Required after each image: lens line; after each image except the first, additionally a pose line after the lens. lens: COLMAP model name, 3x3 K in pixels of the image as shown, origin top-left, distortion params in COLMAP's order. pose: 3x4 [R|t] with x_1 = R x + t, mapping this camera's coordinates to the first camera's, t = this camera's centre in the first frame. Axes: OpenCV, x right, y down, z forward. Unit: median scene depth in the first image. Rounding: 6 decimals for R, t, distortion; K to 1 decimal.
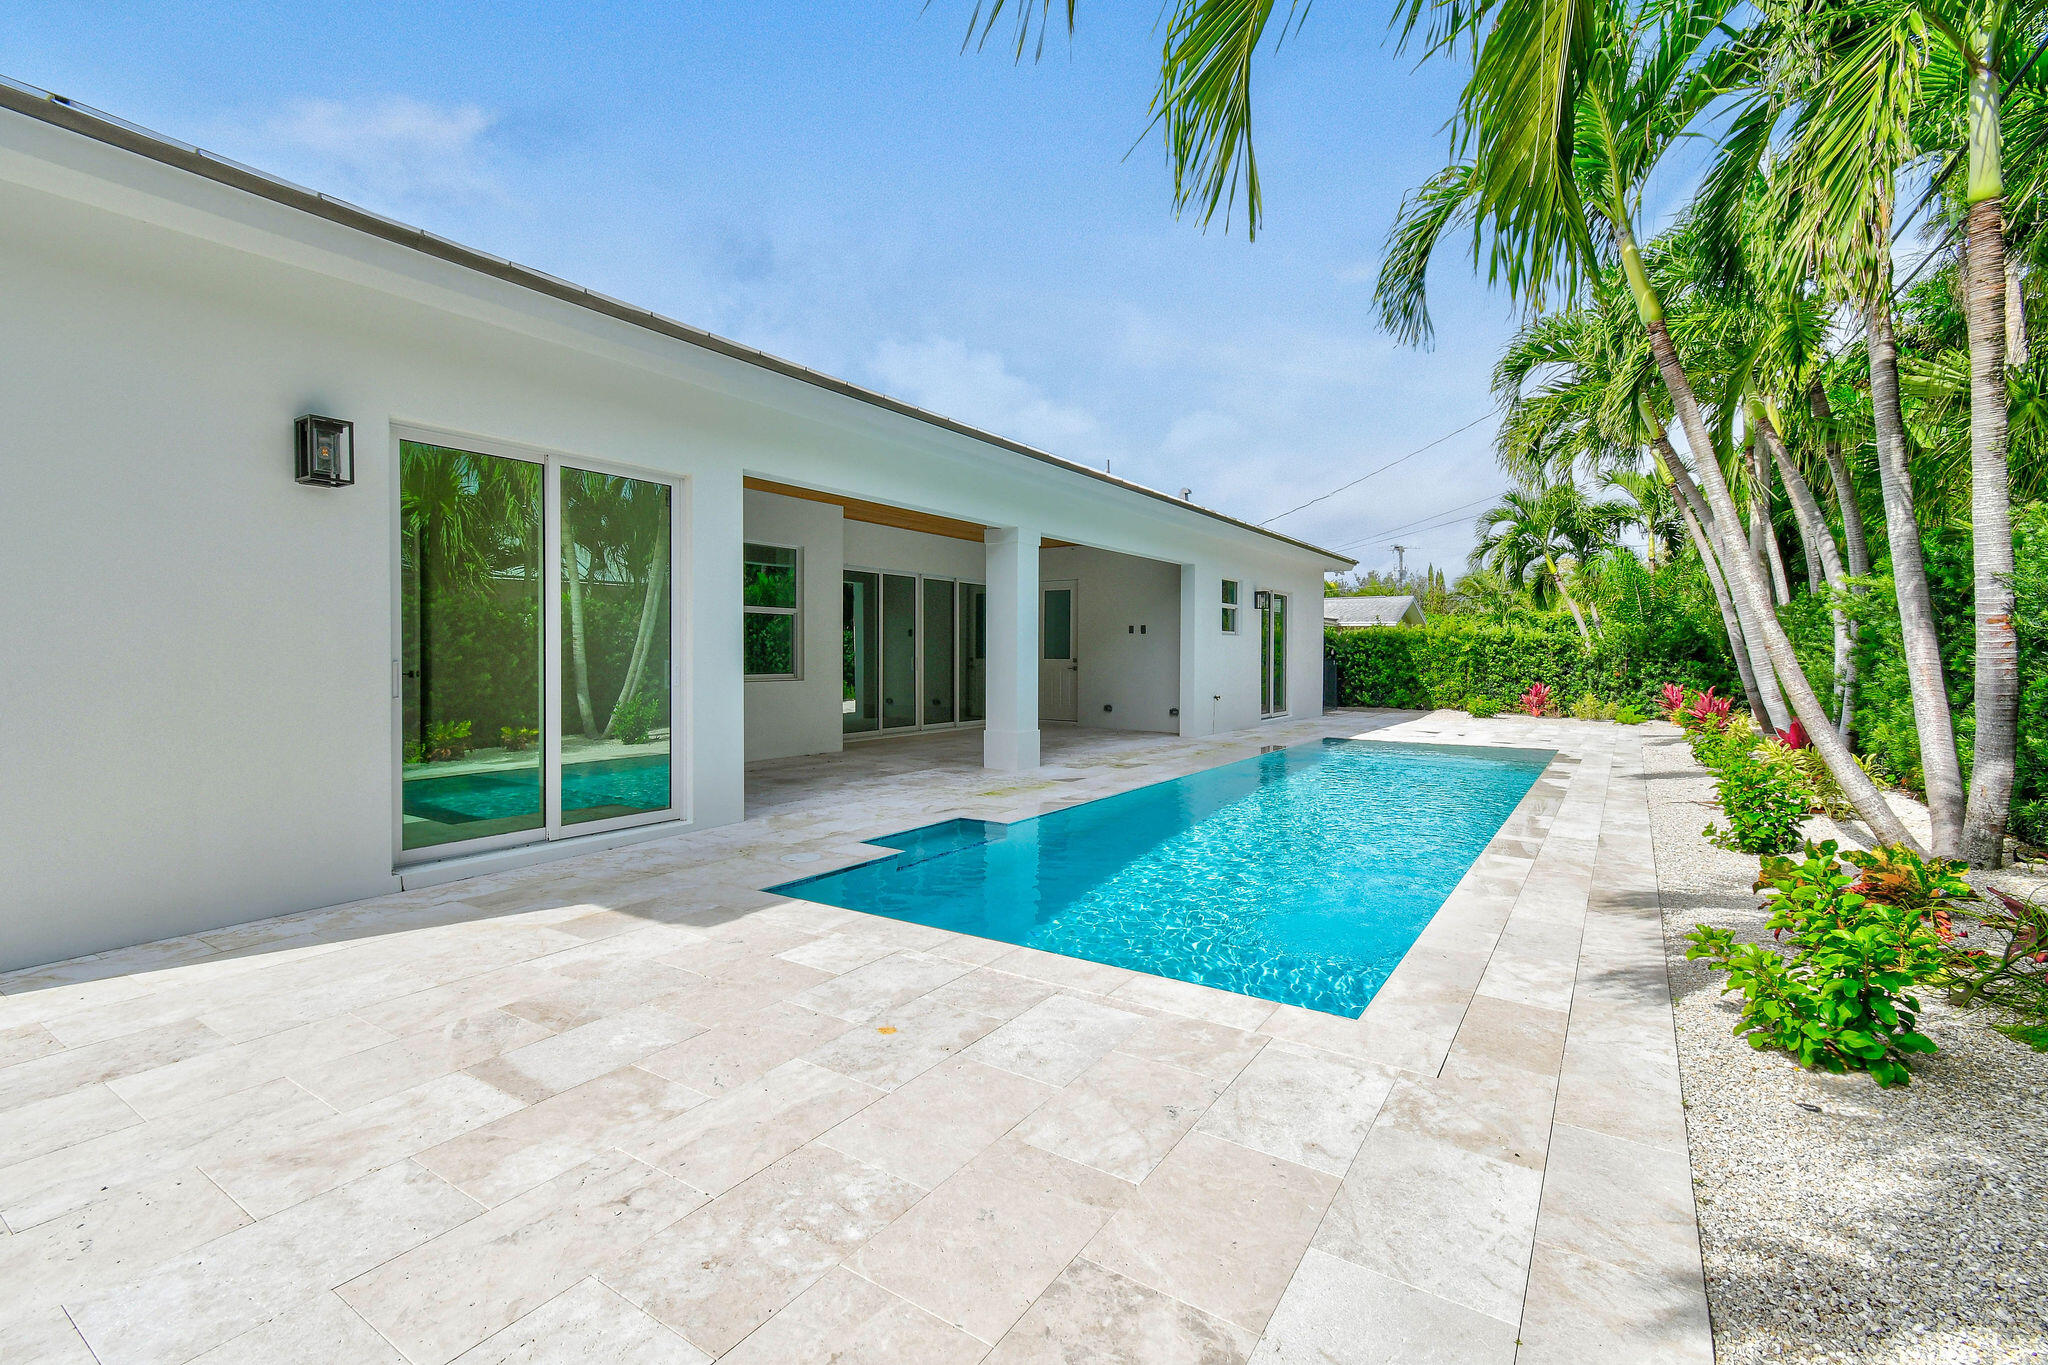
lens RADIAL K [[900.9, 0, 1027.8], [0, 900.9, 675.8], [0, 0, 1]] dist [0.019943, -0.003969]
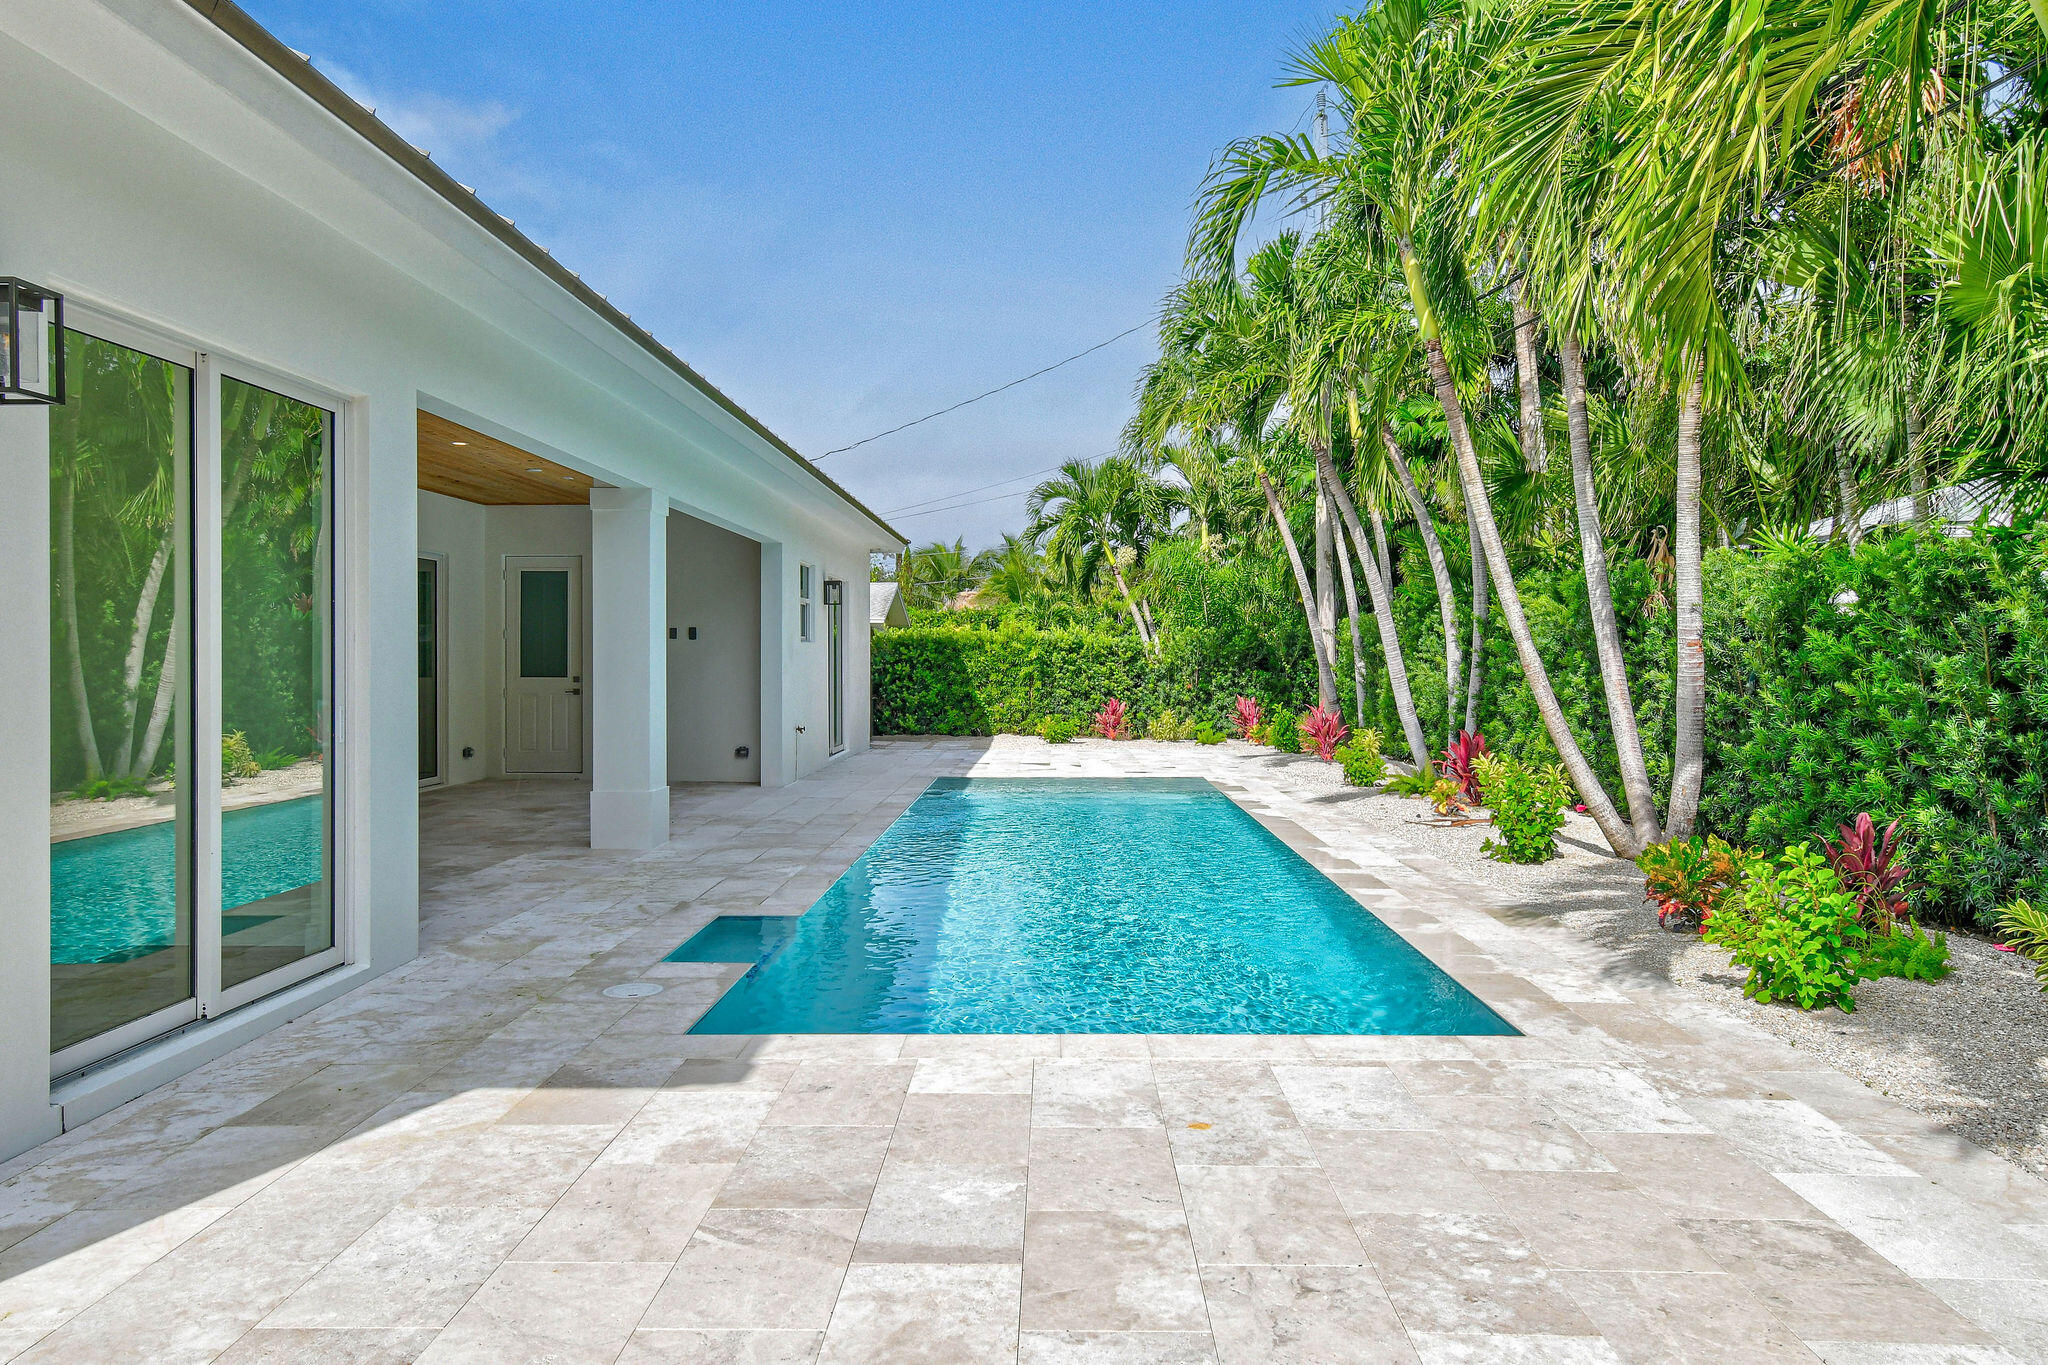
lens RADIAL K [[1360.2, 0, 1029.8], [0, 1360.2, 673.7], [0, 0, 1]] dist [0.017078, 0.000103]
pose [[0.845381, -0.010859, 0.534054, -0.679164], [0.017668, 0.999815, -0.007639, -0.027598], [-0.533872, 0.015894, 0.845416, -0.027367]]
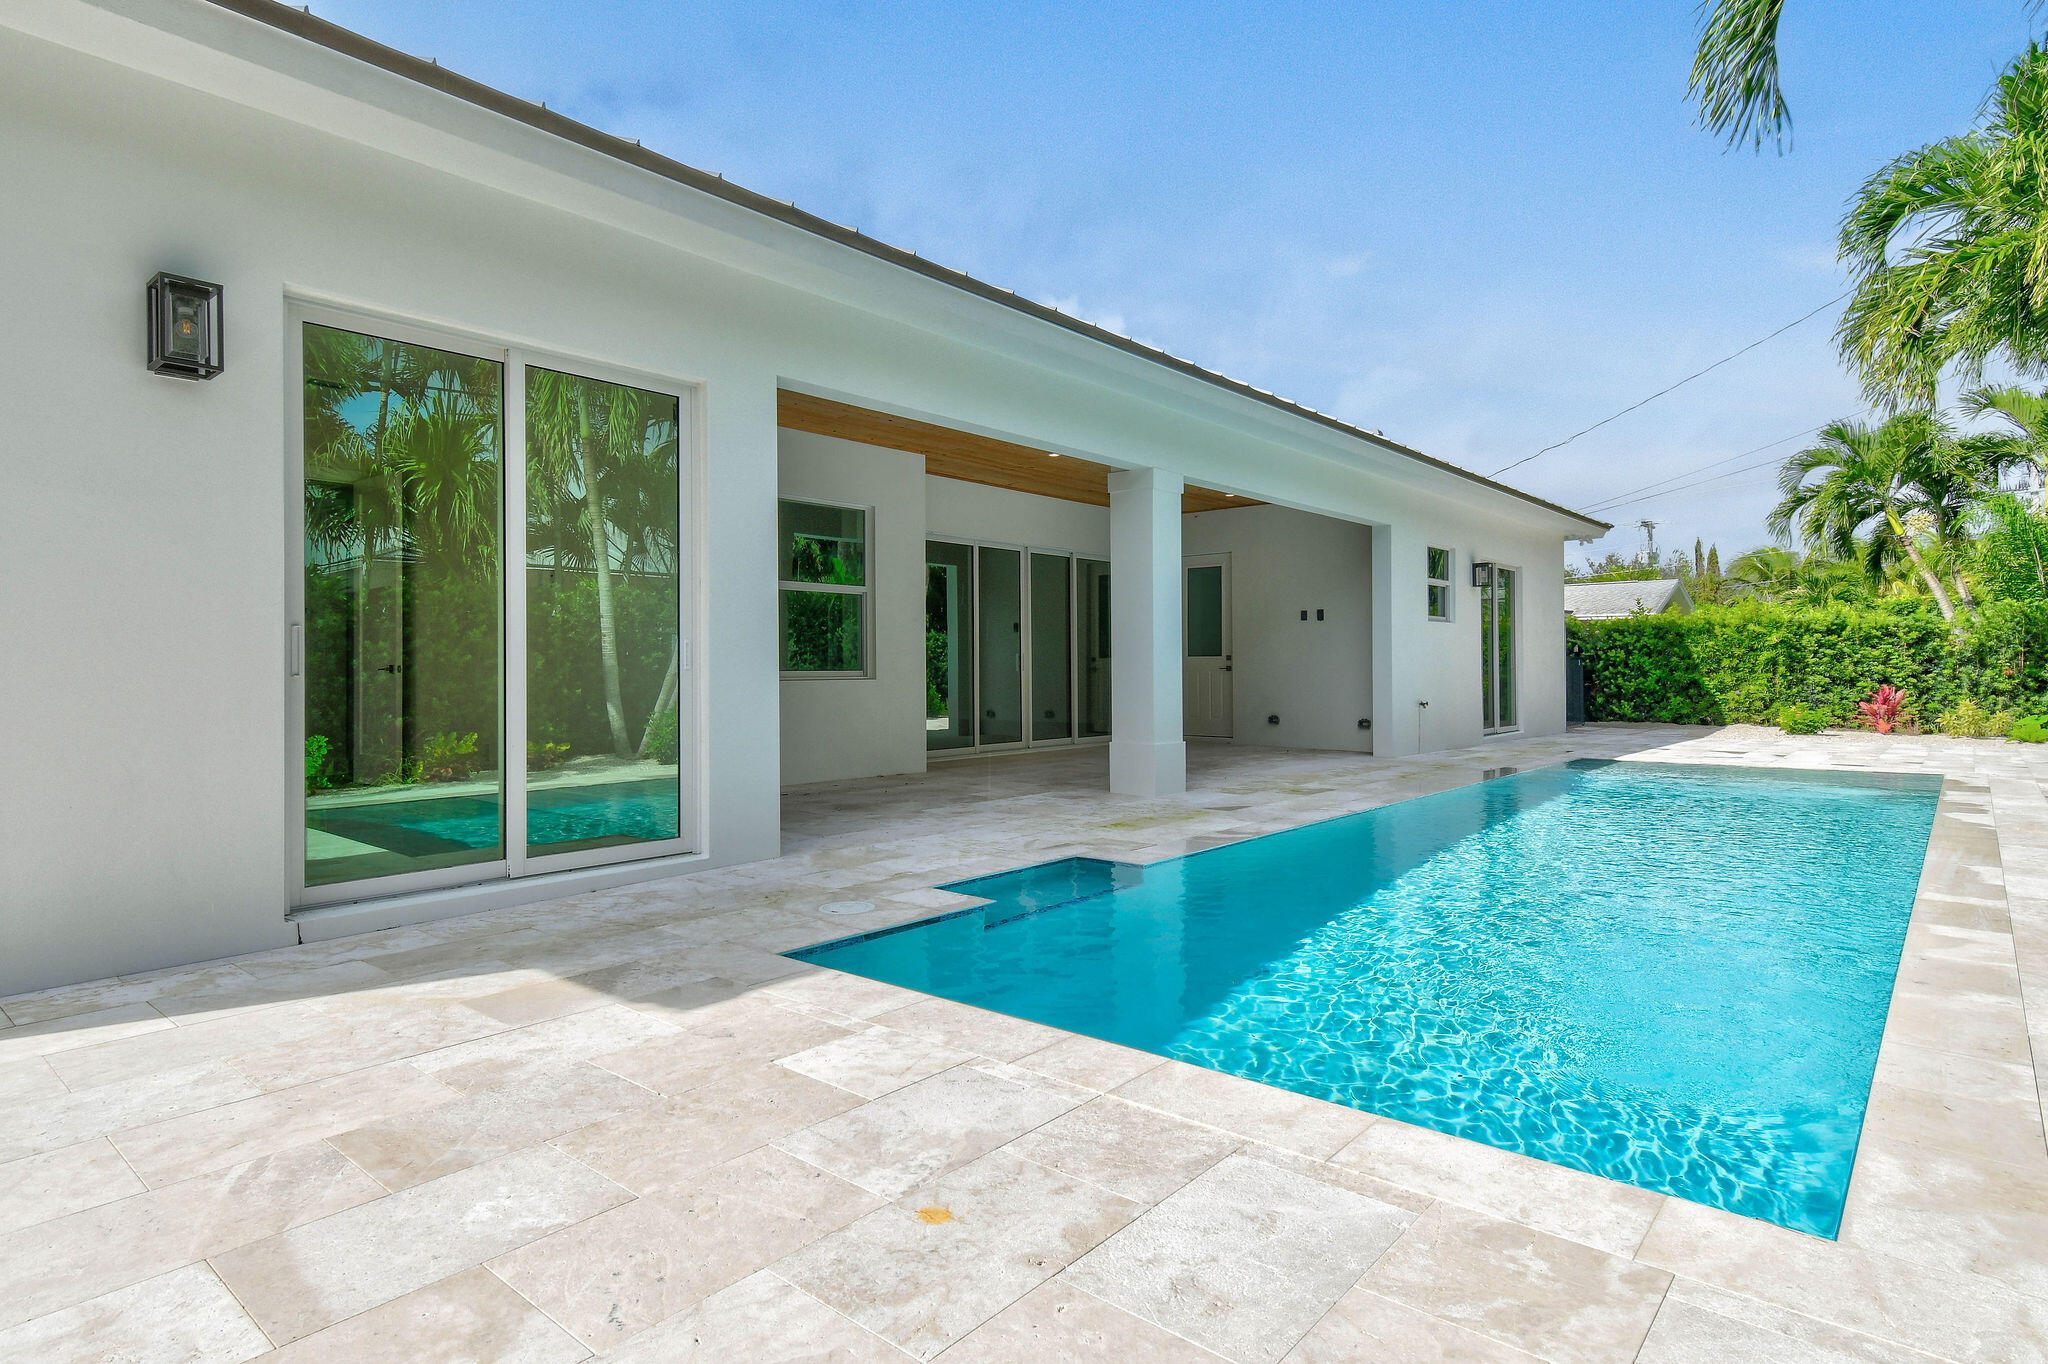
lens RADIAL K [[1087.4, 0, 1026.8], [0, 1087.4, 670.8], [0, 0, 1]] dist [0.020018, -0.004267]
pose [[0.992116, -0.009543, -0.124961, -0.007507], [0.006720, 0.999713, -0.022997, 0.047855], [0.125145, 0.021976, 0.991895, 0.222533]]
